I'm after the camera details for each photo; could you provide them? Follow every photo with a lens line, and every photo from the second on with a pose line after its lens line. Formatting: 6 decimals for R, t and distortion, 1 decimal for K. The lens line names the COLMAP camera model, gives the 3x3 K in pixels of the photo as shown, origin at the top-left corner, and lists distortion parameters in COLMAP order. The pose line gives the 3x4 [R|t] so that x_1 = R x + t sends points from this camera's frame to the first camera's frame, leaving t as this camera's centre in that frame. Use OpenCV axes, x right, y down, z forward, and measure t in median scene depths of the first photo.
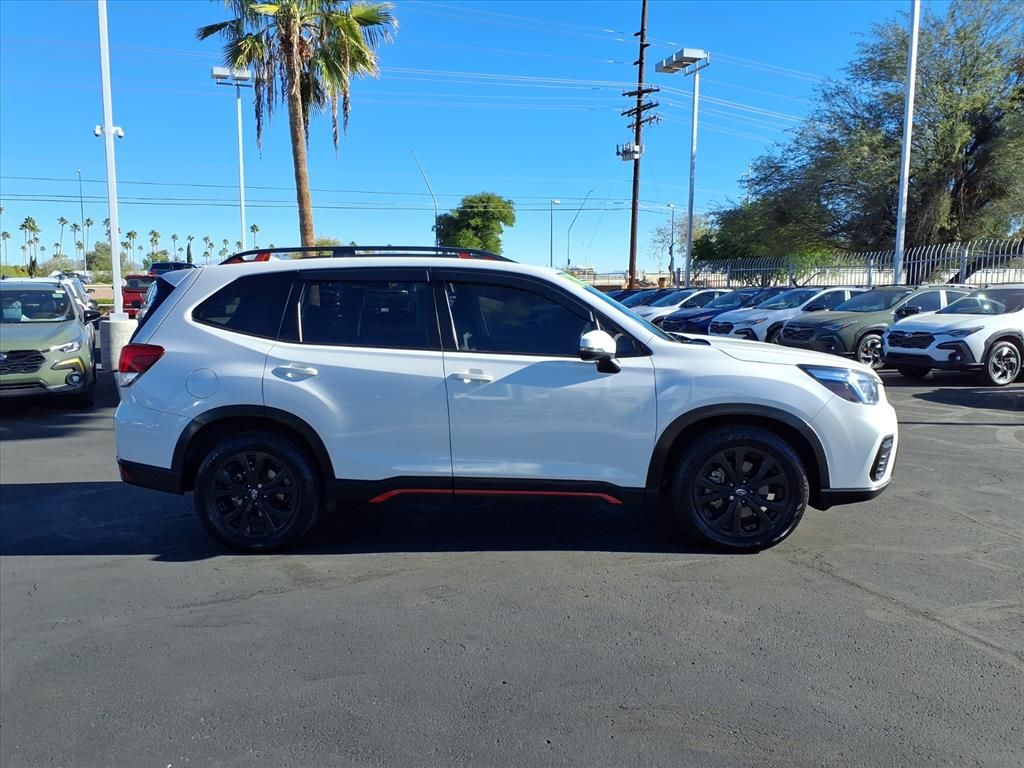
lens RADIAL K [[796.5, 0, 548.2], [0, 796.5, 372.4], [0, 0, 1]] dist [0.023995, -0.001351]
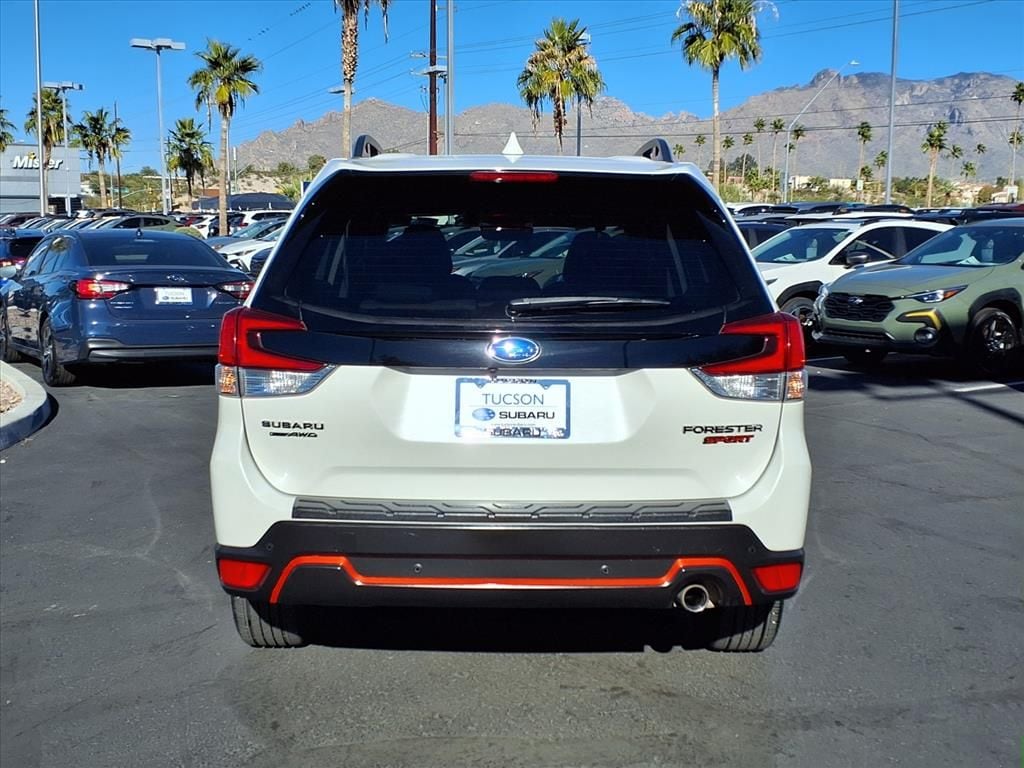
lens RADIAL K [[1226.5, 0, 519.1], [0, 1226.5, 381.5], [0, 0, 1]] dist [0.169244, -0.473376]
pose [[0.064737, 0.133841, -0.988886, 0.395580], [-0.114757, 0.985389, 0.125856, -0.036062], [0.991282, 0.105334, 0.079150, 0.313499]]
